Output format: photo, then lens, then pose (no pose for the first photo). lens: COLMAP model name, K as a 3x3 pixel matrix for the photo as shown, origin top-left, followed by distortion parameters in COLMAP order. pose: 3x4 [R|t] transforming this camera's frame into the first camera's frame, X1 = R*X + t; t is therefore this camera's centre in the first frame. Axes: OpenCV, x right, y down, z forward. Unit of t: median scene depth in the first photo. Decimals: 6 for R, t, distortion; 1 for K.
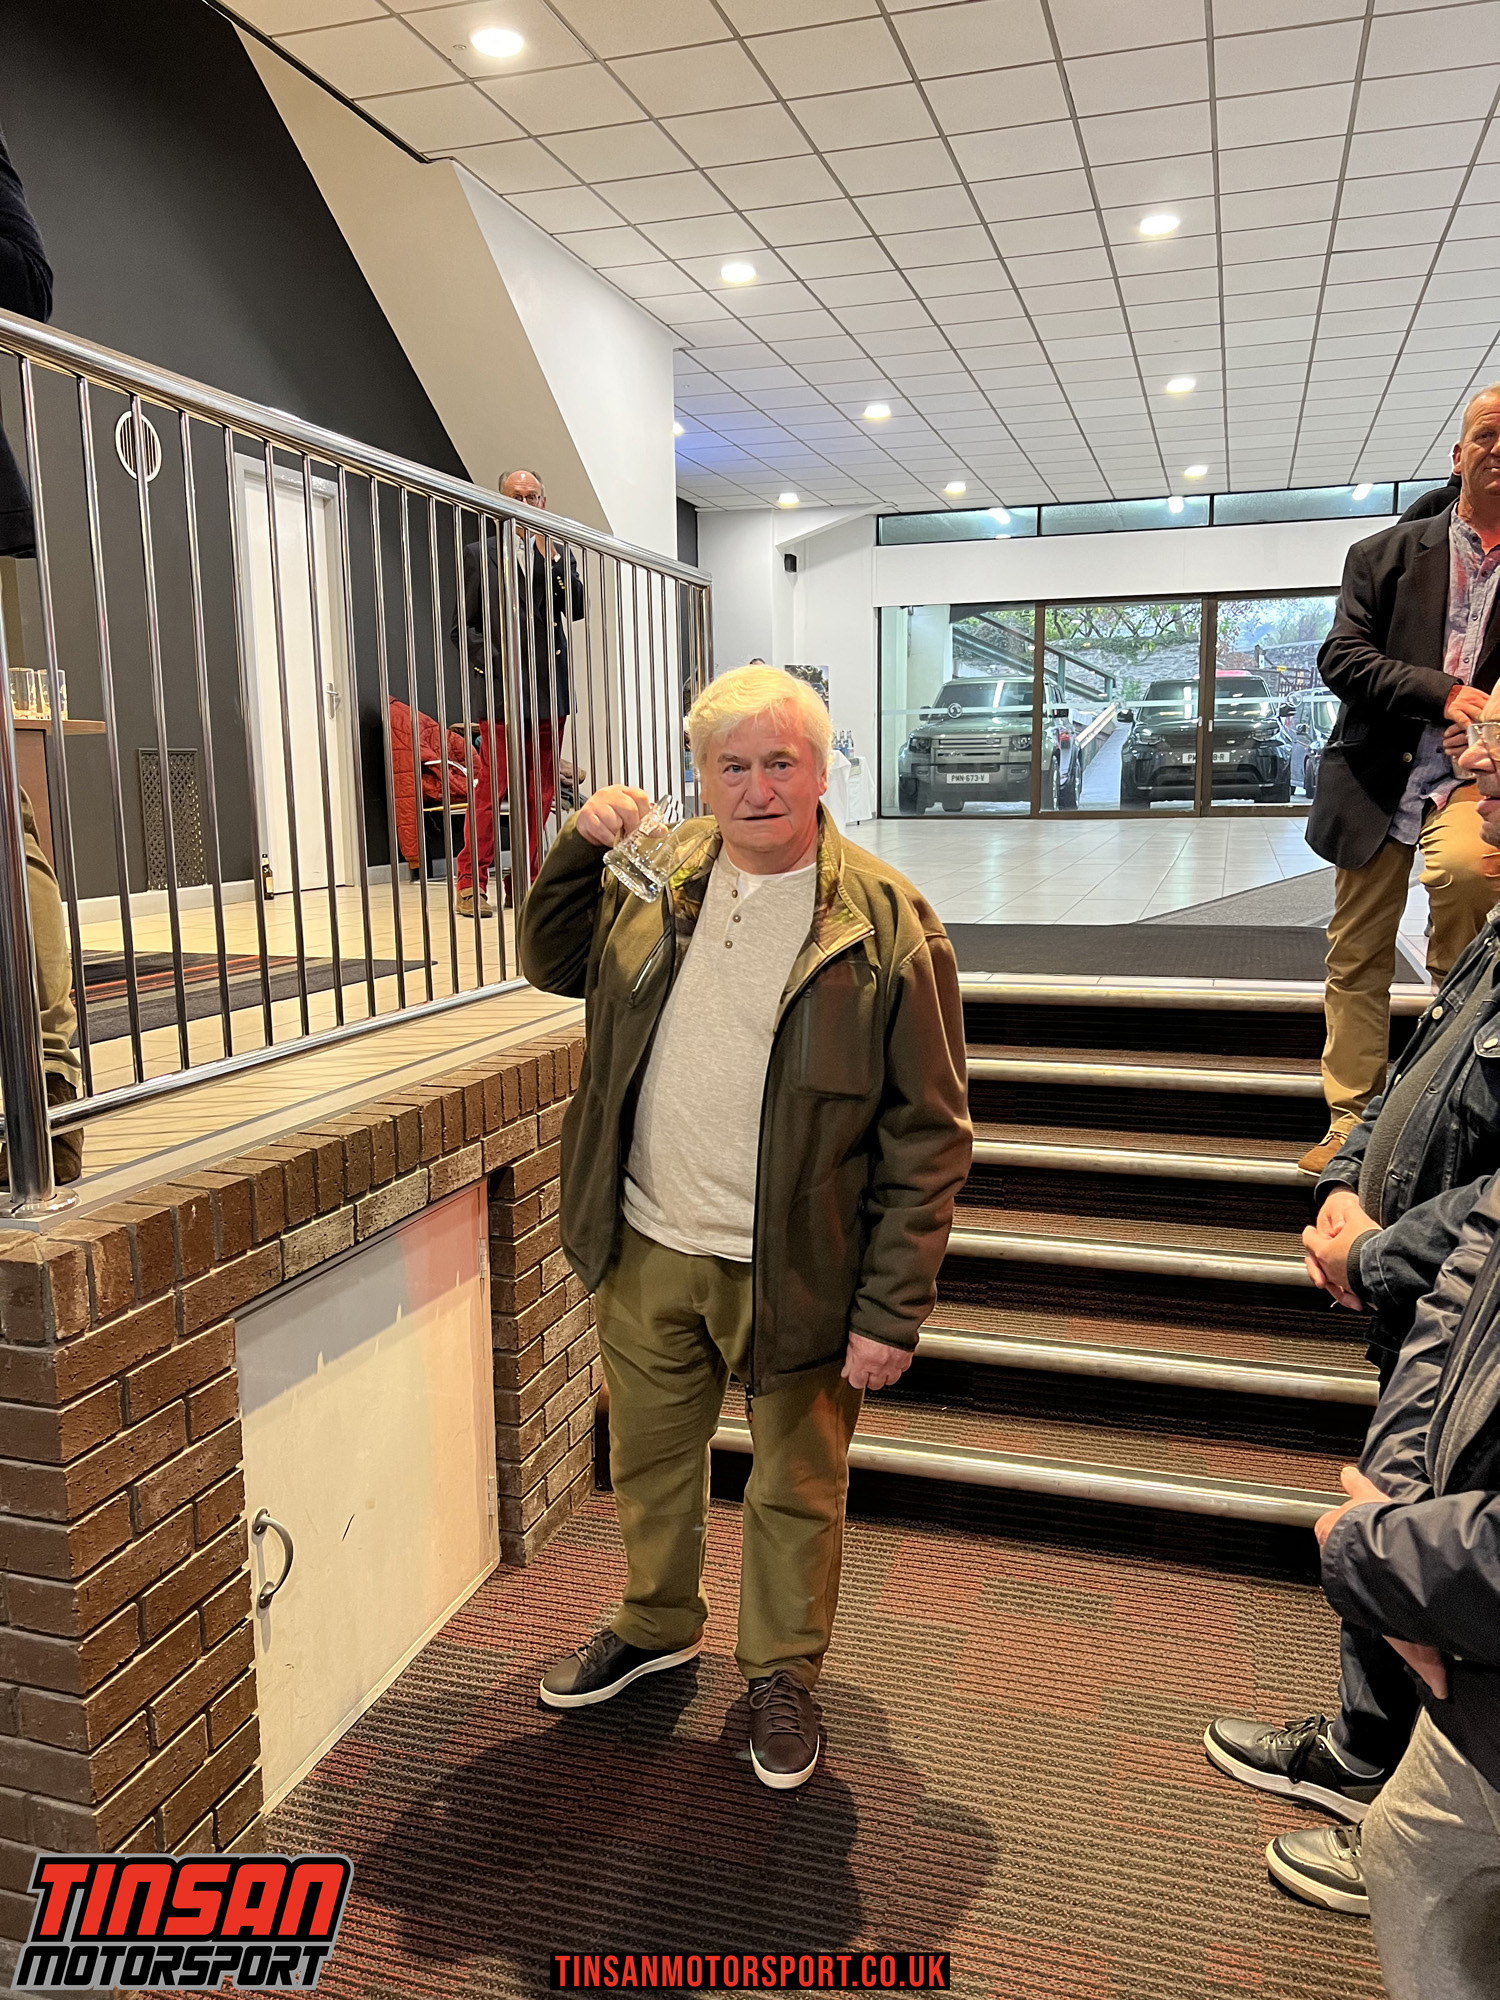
lens RADIAL K [[1493.1, 0, 752.5], [0, 1493.1, 1010.1], [0, 0, 1]] dist [0.037162, -0.039474]
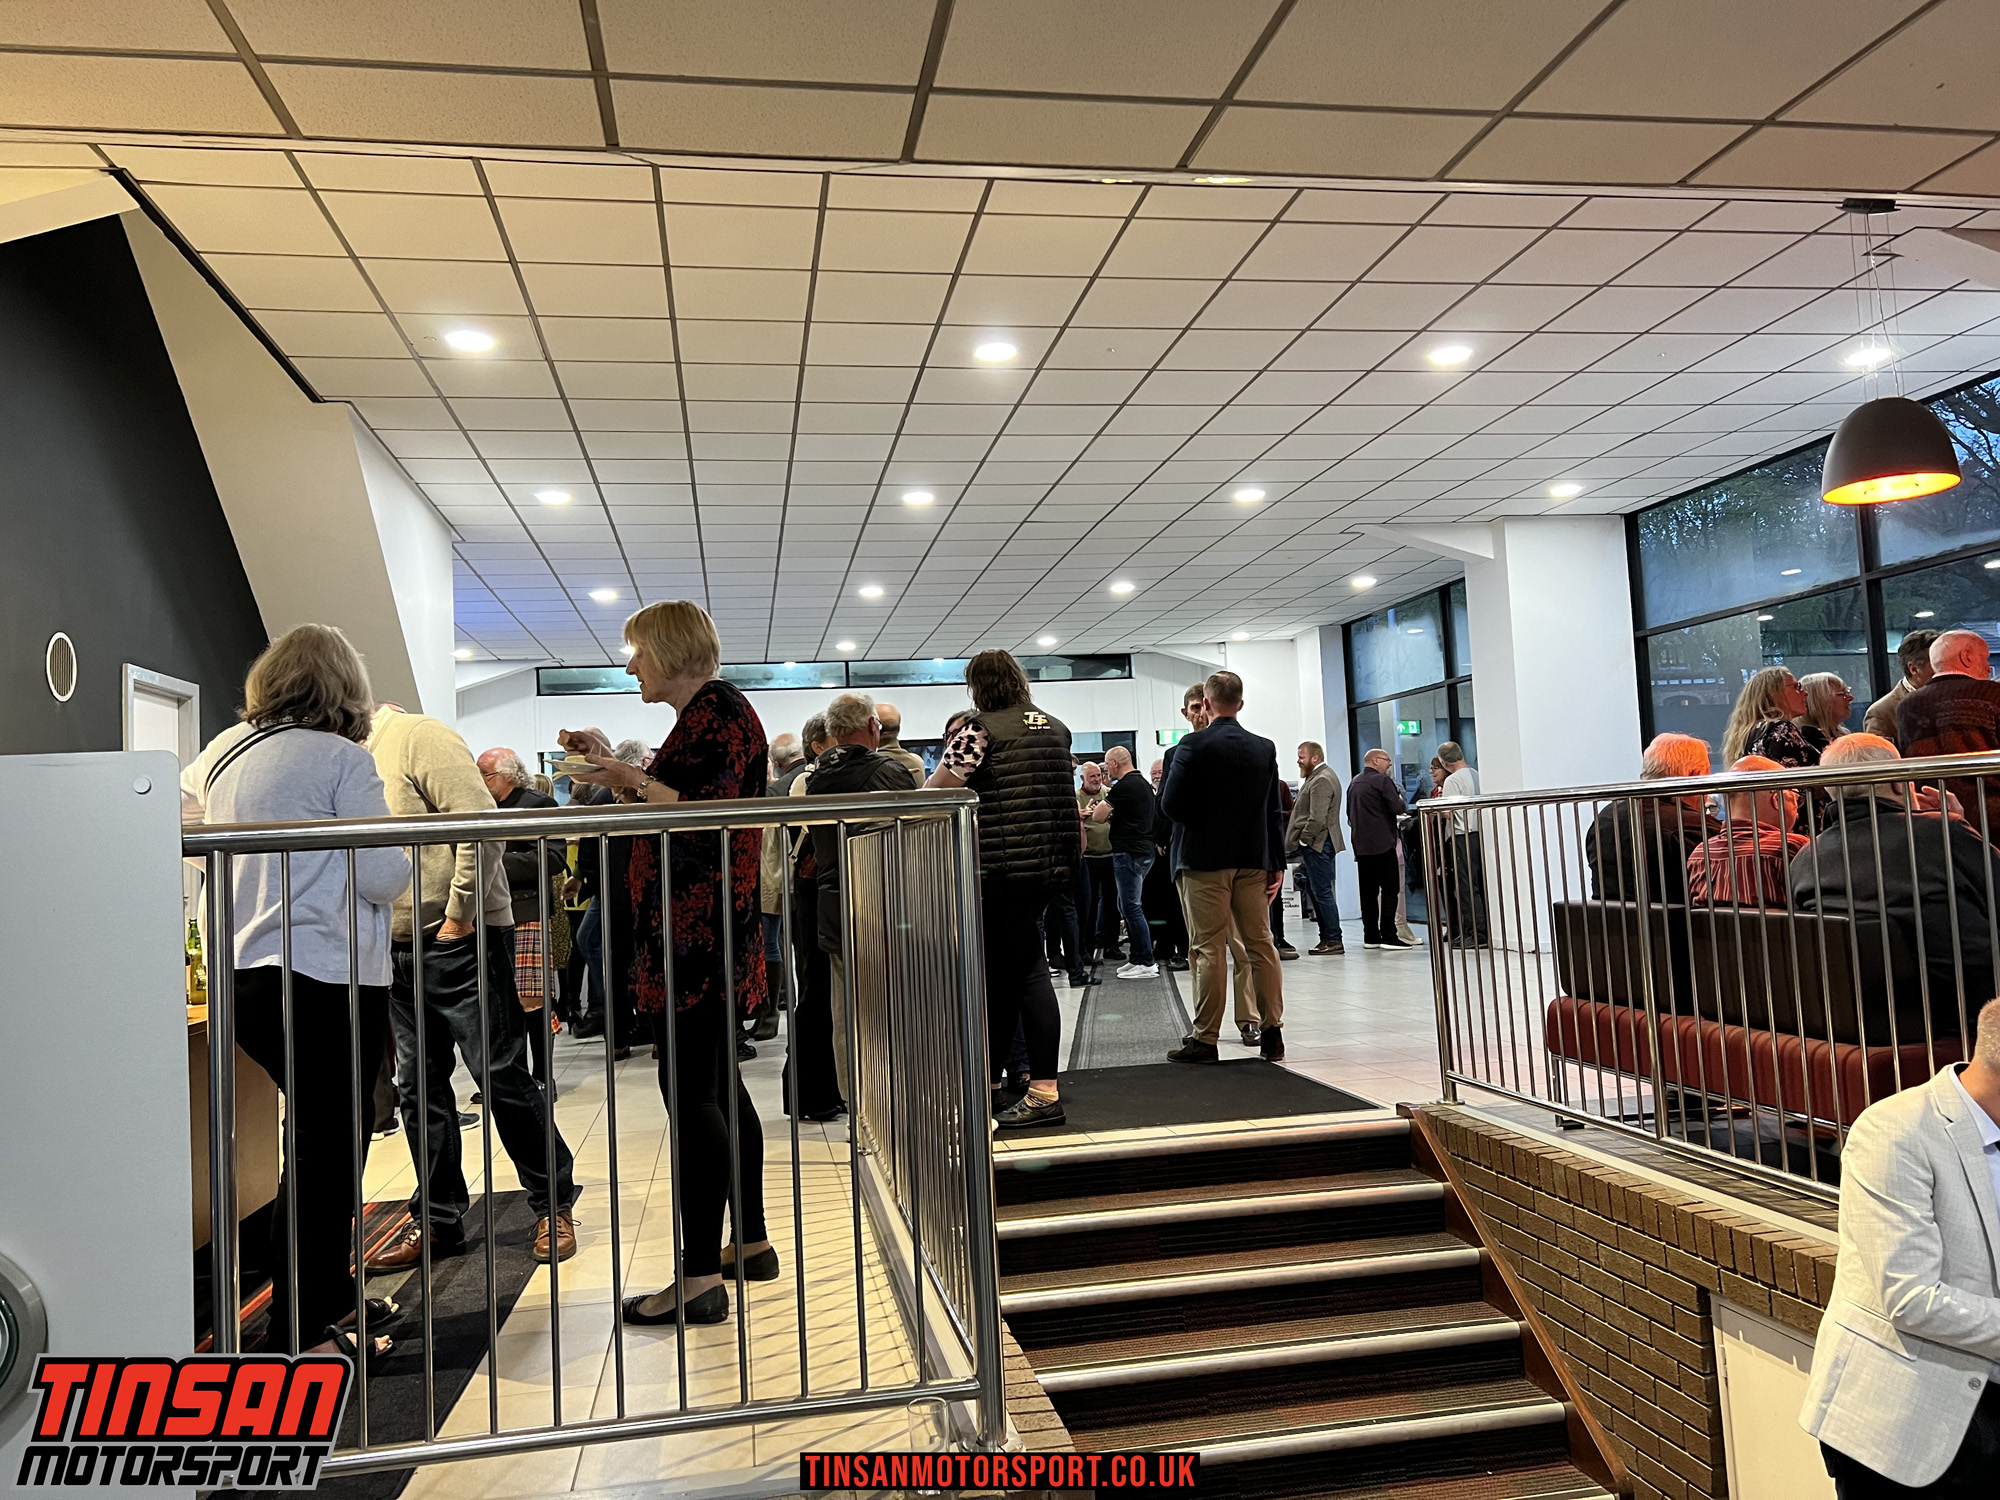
lens RADIAL K [[1493.1, 0, 1009.8], [0, 1493.1, 734.9], [0, 0, 1]] dist [0.037162, -0.039474]
pose [[0.885026, 0.004068, 0.465524, -0.274271], [0.111676, 0.968909, -0.220779, -0.045362], [-0.451948, 0.247383, 0.857056, -0.071243]]
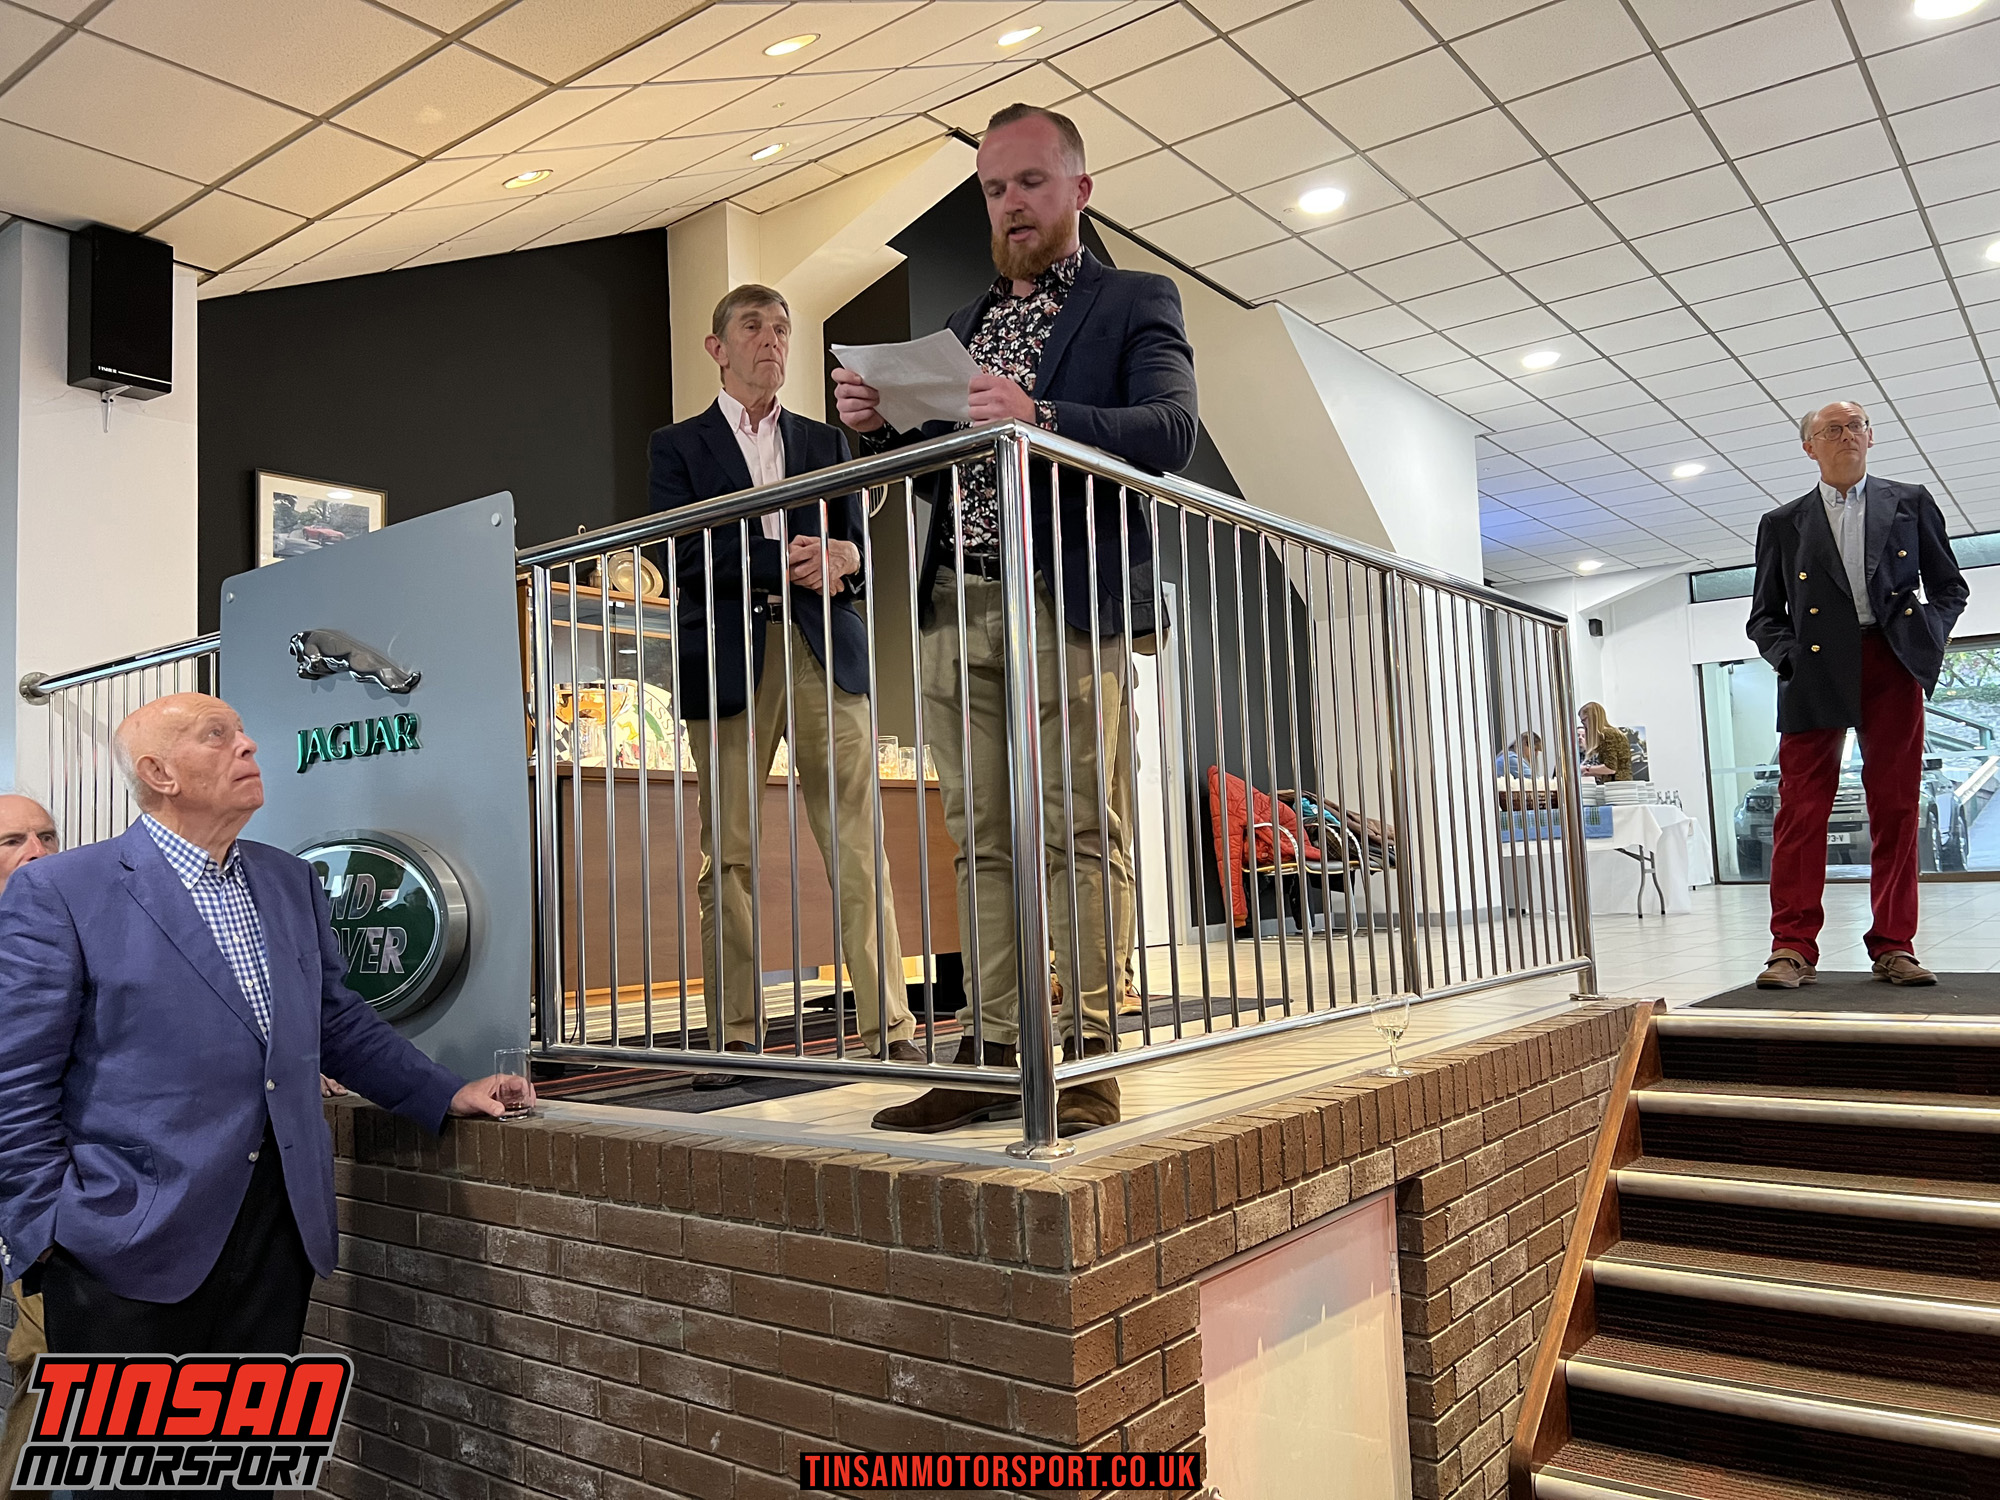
lens RADIAL K [[1493.1, 0, 996.4], [0, 1493.1, 752.3], [0, 0, 1]] dist [0.037162, -0.039474]
pose [[0.938338, -0.051469, -0.341867, -0.027164], [-0.027447, 0.974644, -0.222071, 0.022644], [0.344629, 0.217761, 0.913133, -0.030960]]
